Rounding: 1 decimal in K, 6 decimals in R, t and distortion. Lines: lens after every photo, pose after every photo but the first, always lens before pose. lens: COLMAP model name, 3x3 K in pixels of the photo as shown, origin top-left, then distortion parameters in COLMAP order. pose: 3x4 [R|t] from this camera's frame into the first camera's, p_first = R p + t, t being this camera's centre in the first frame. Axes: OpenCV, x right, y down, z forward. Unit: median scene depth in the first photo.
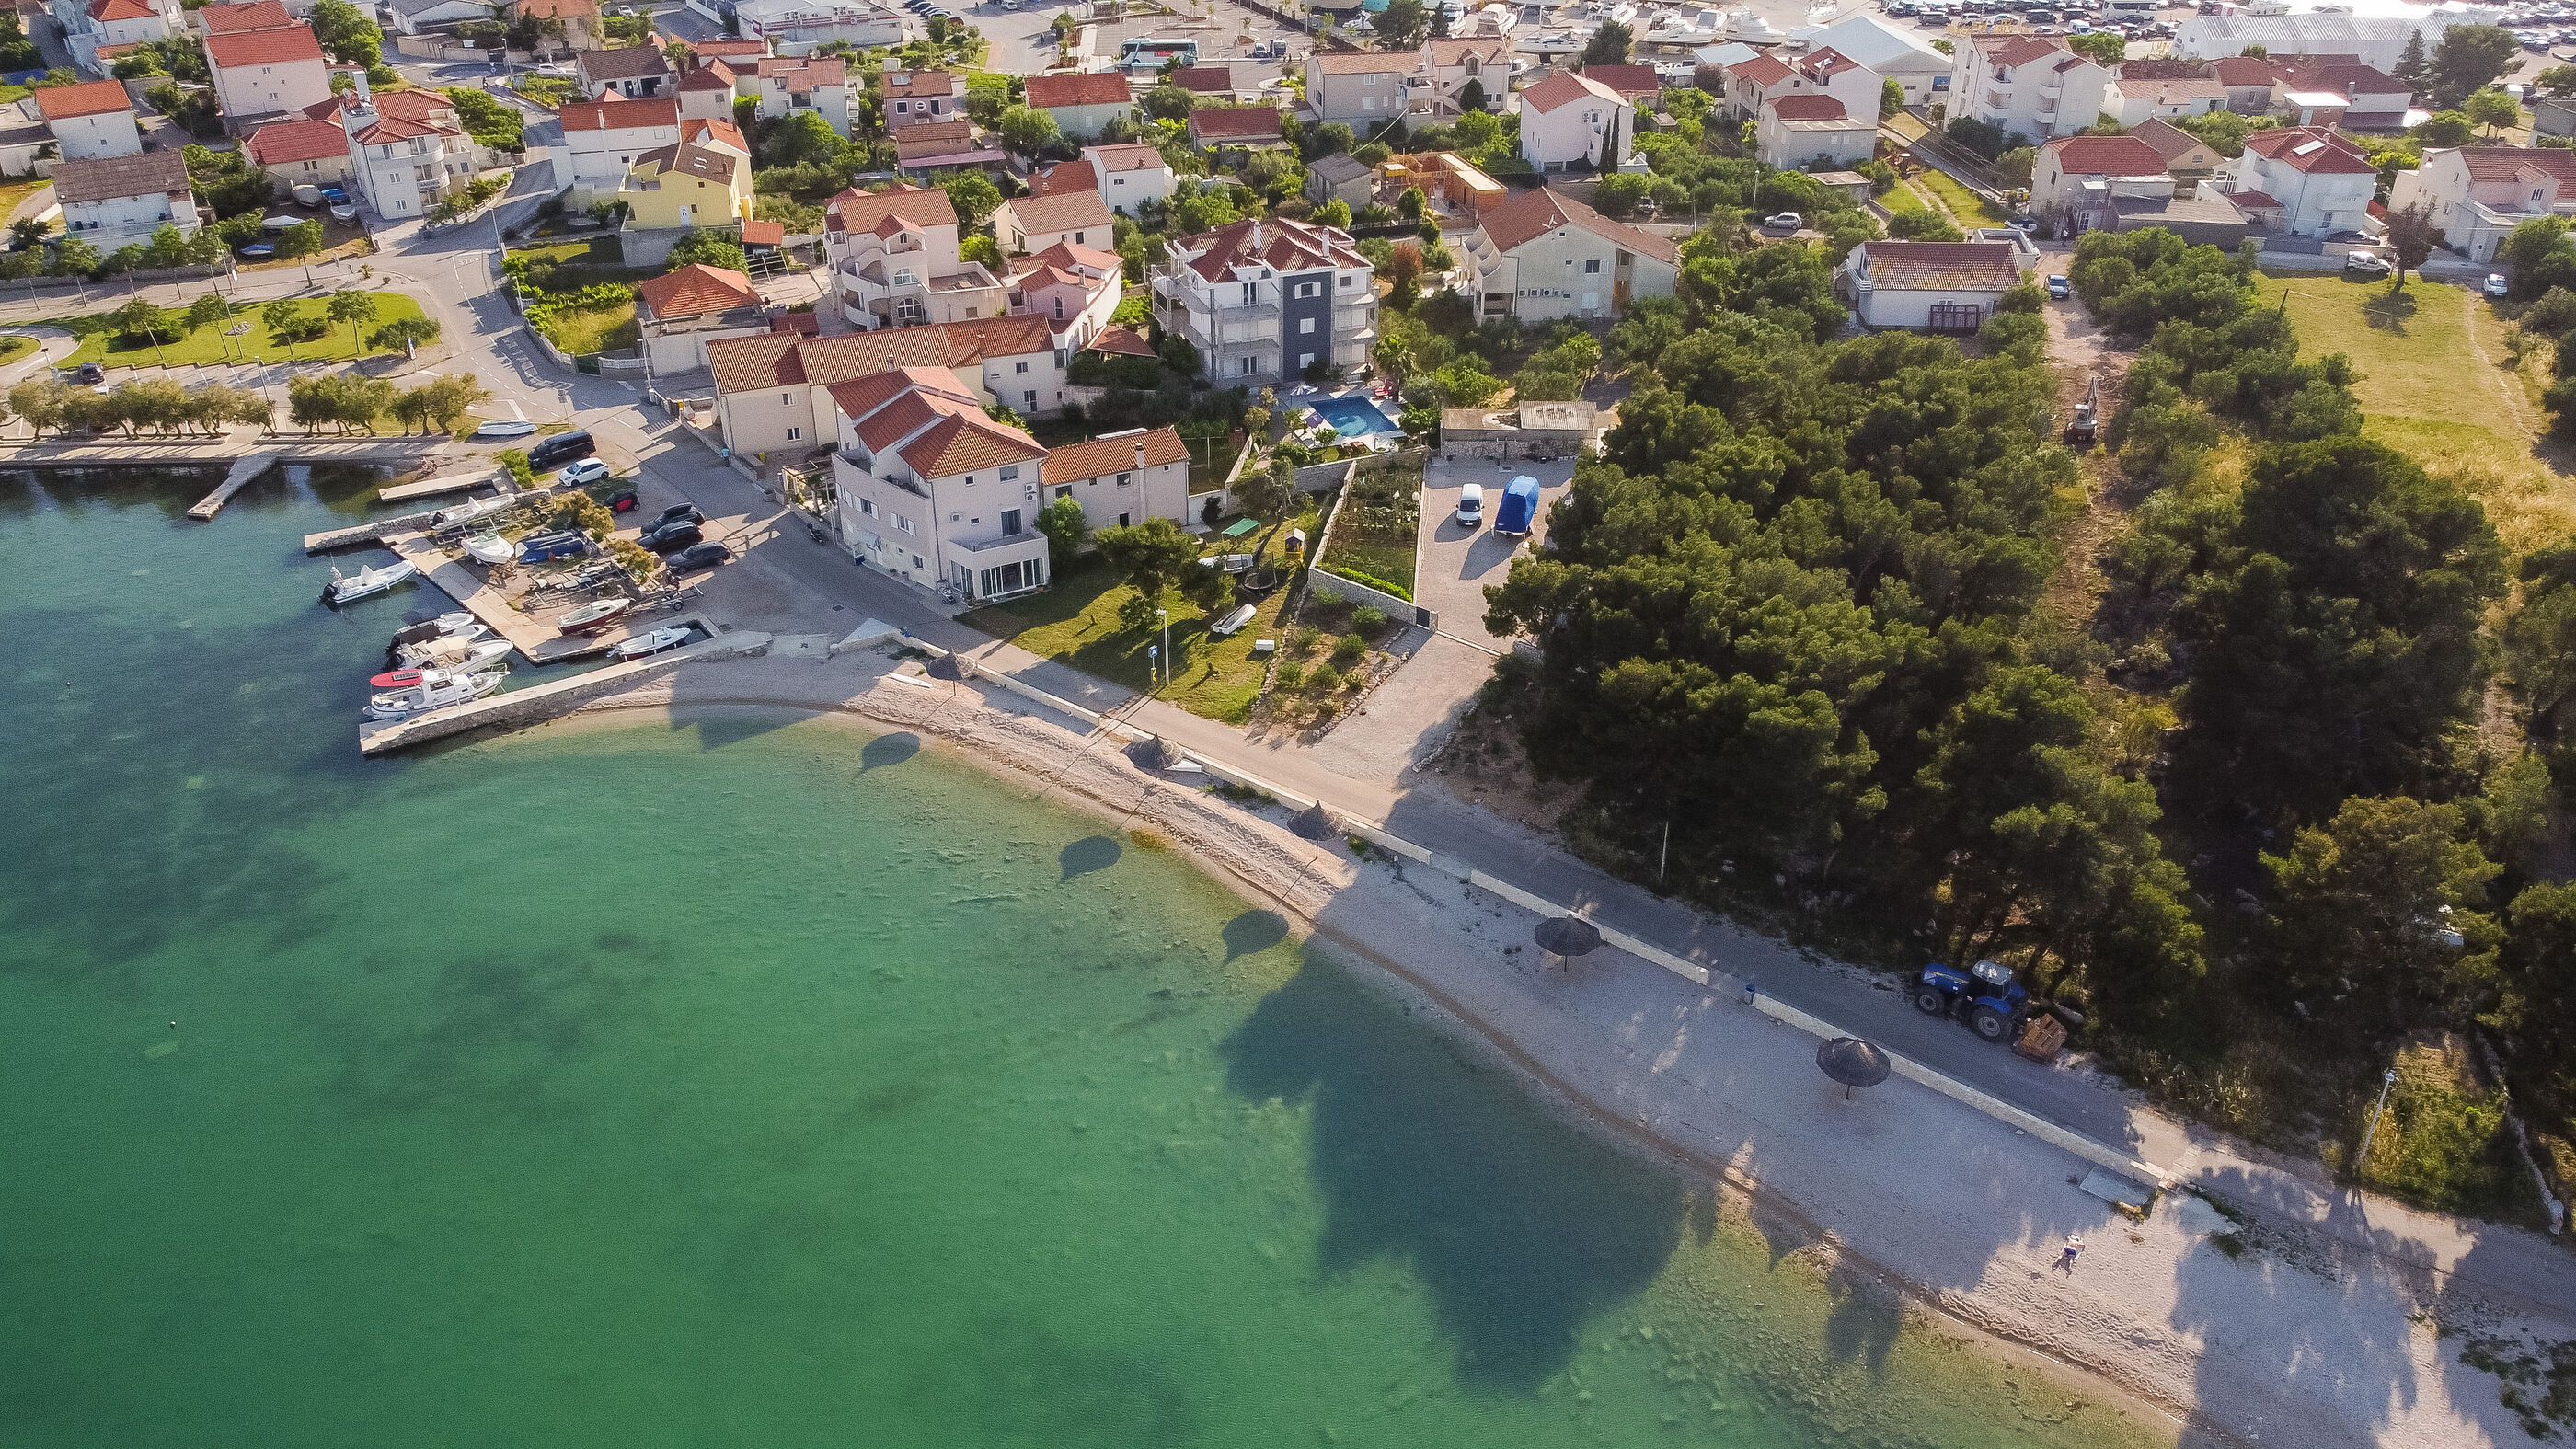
lens RADIAL K [[1955.3, 0, 1288.0], [0, 1955.3, 724.5], [0, 0, 1]] dist [-0.002678, -0.005413]
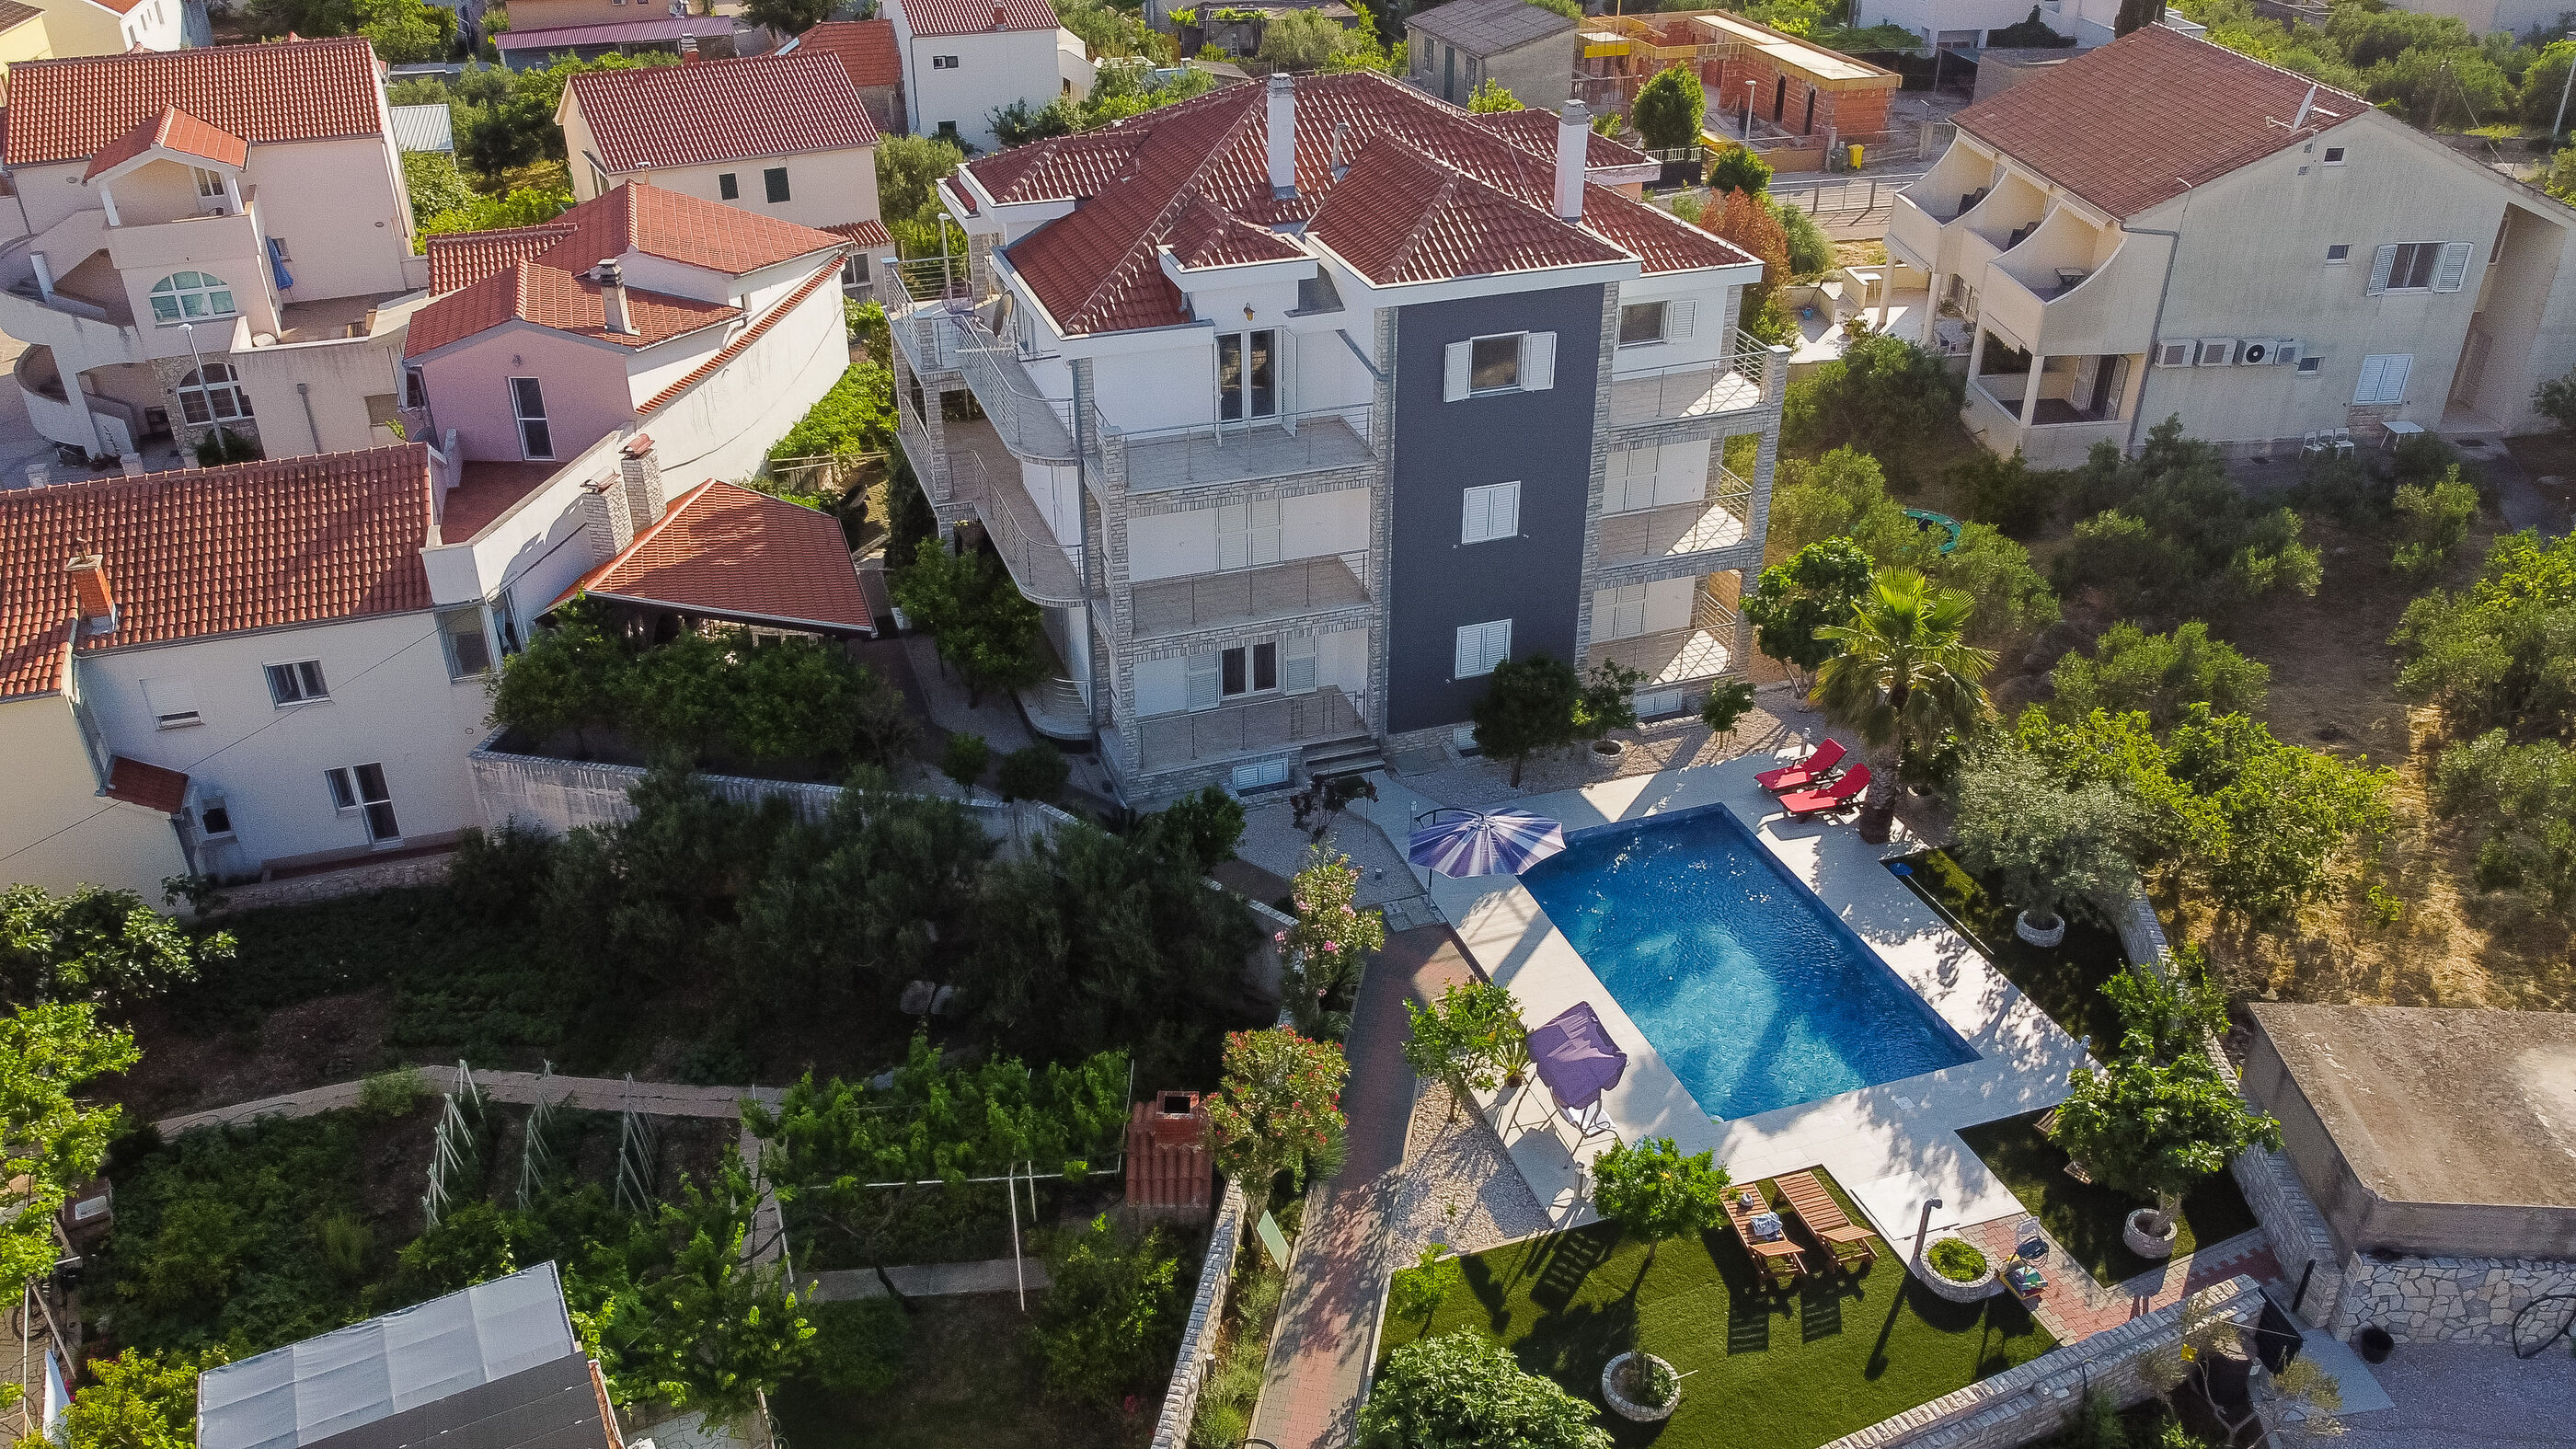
lens RADIAL K [[1955.3, 0, 1288.0], [0, 1955.3, 724.5], [0, 0, 1]] dist [-0.002678, -0.005413]
pose [[0.999923, 0.004236, -0.011638, -0.011892], [-0.004273, 0.999986, -0.003168, -0.176270], [0.011624, 0.003218, 0.999927, 0.758355]]
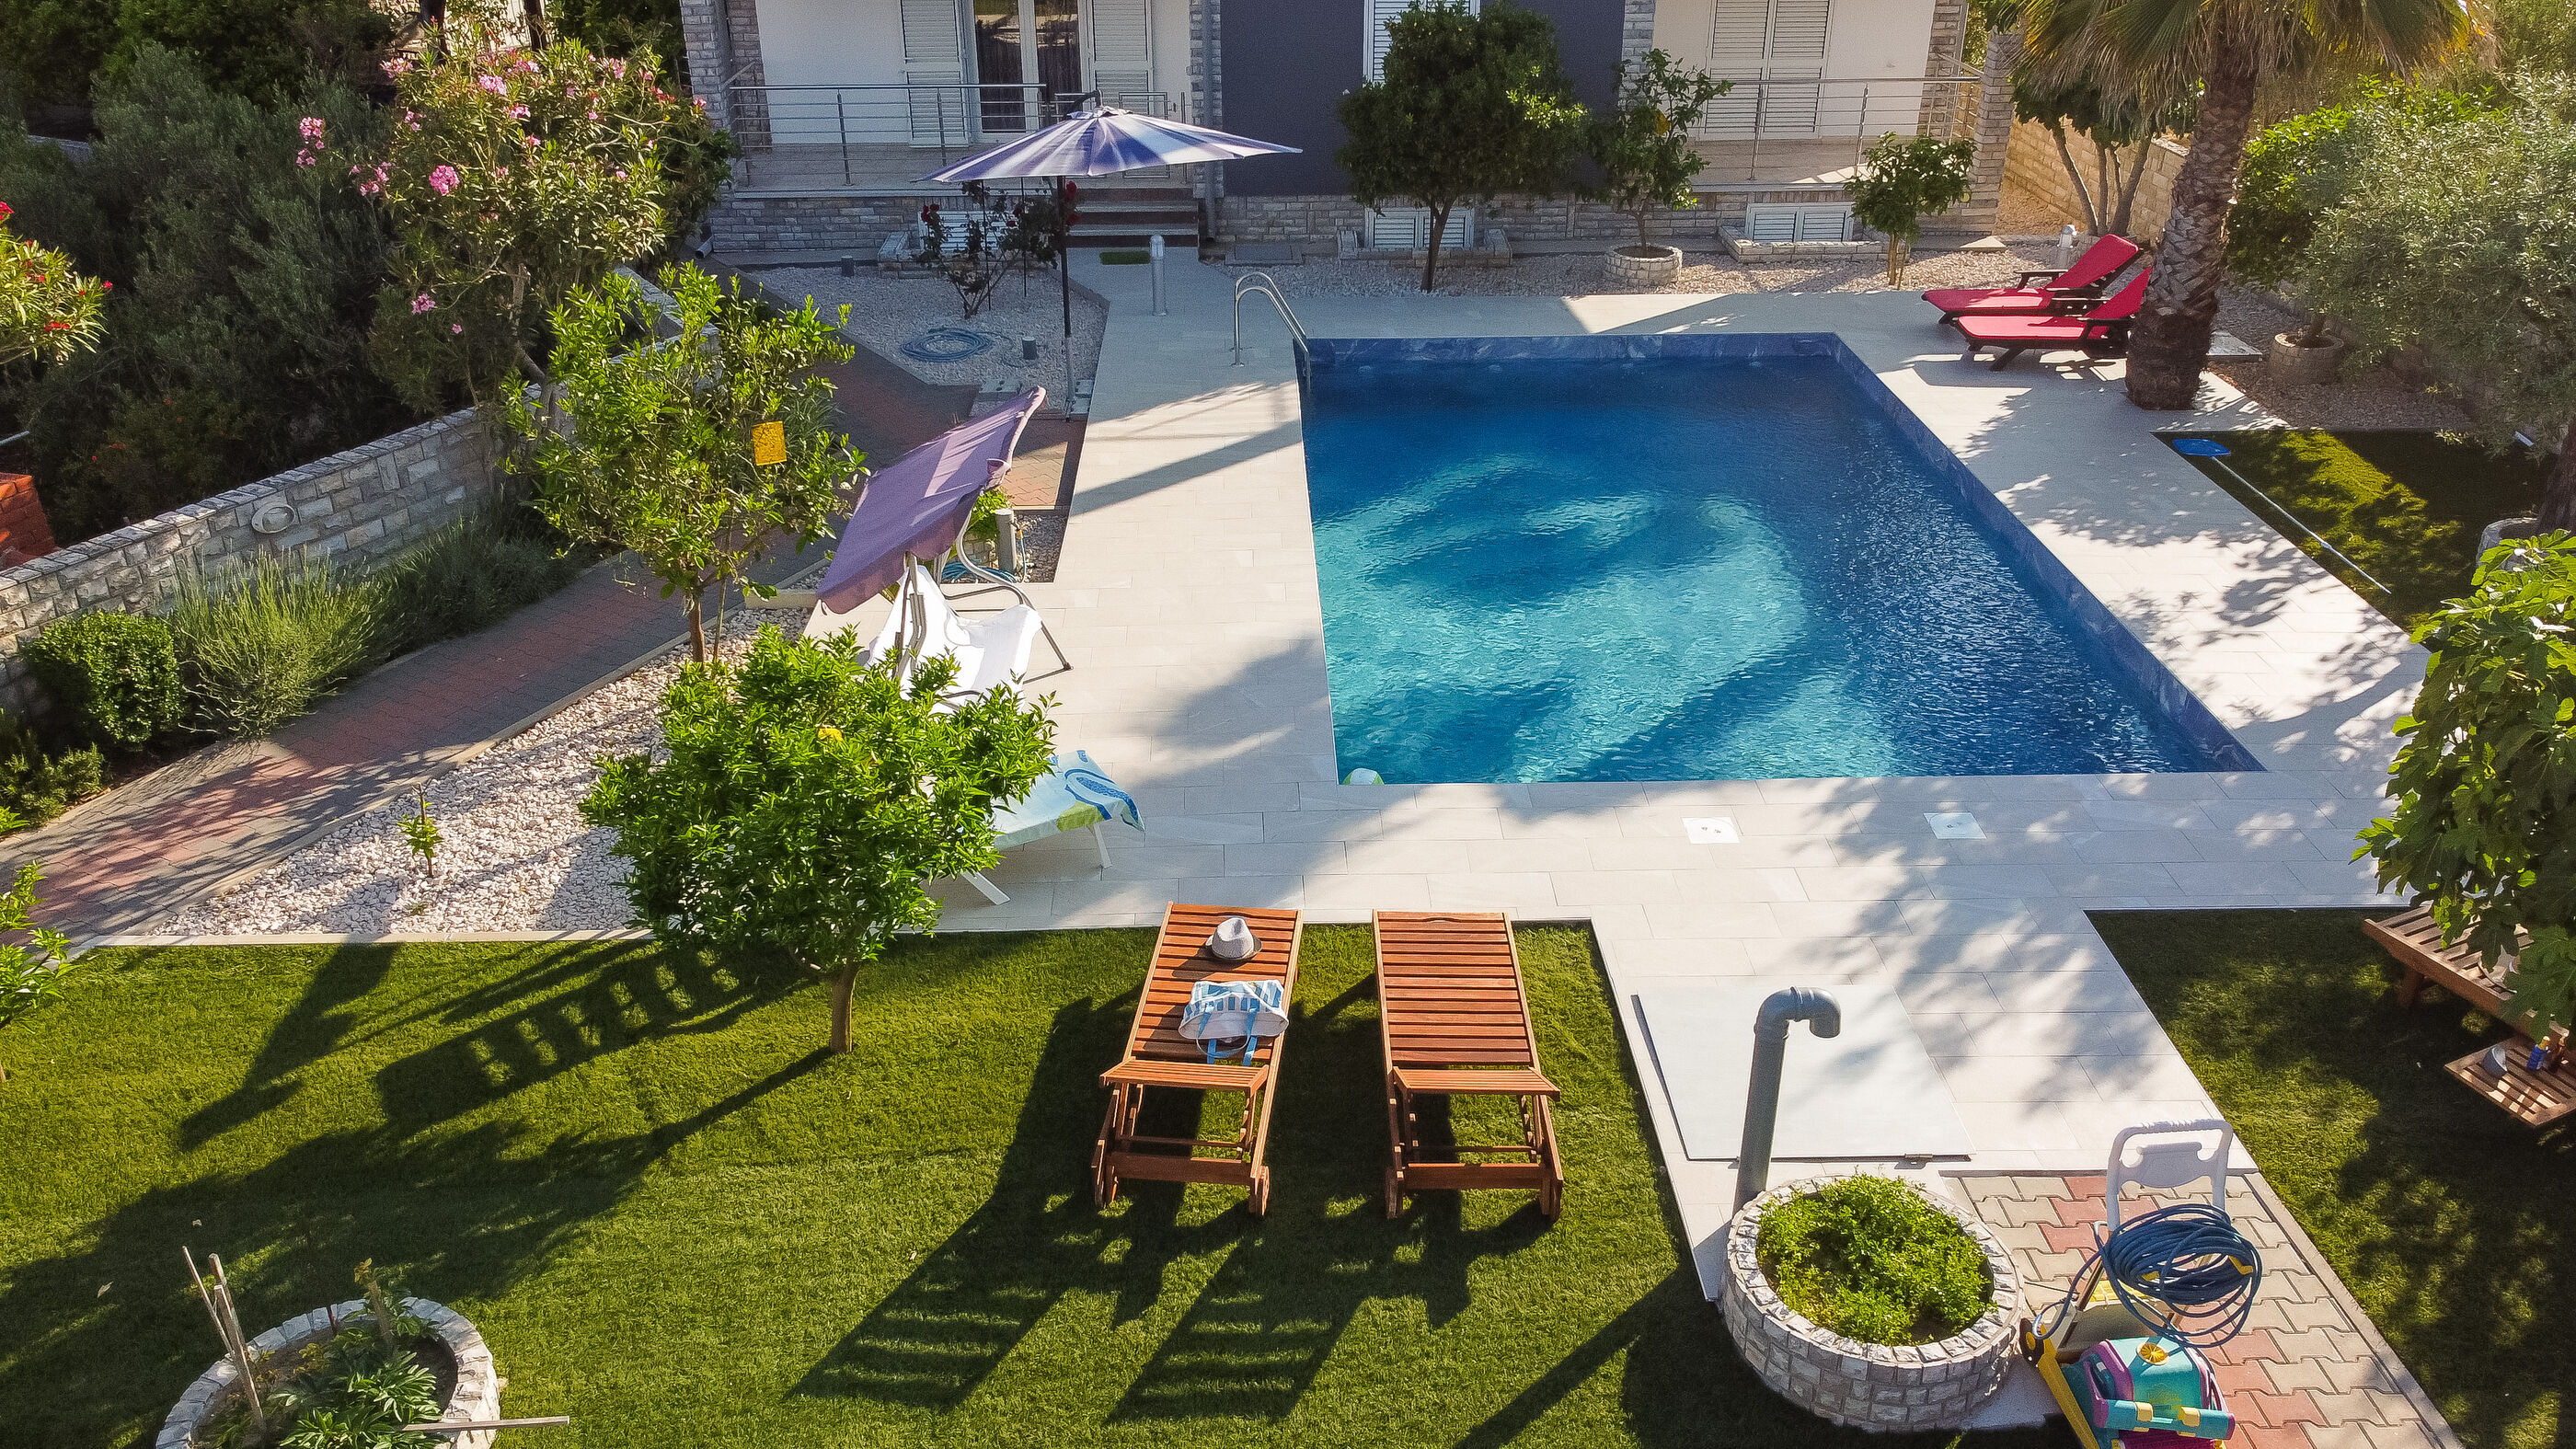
lens RADIAL K [[1955.3, 0, 1288.0], [0, 1955.3, 724.5], [0, 0, 1]] dist [-0.002678, -0.005413]
pose [[0.949074, 0.139879, -0.282297, 0.042733], [-0.152418, 0.988052, -0.022842, -0.139061], [0.275729, 0.064706, 0.959055, 0.884004]]
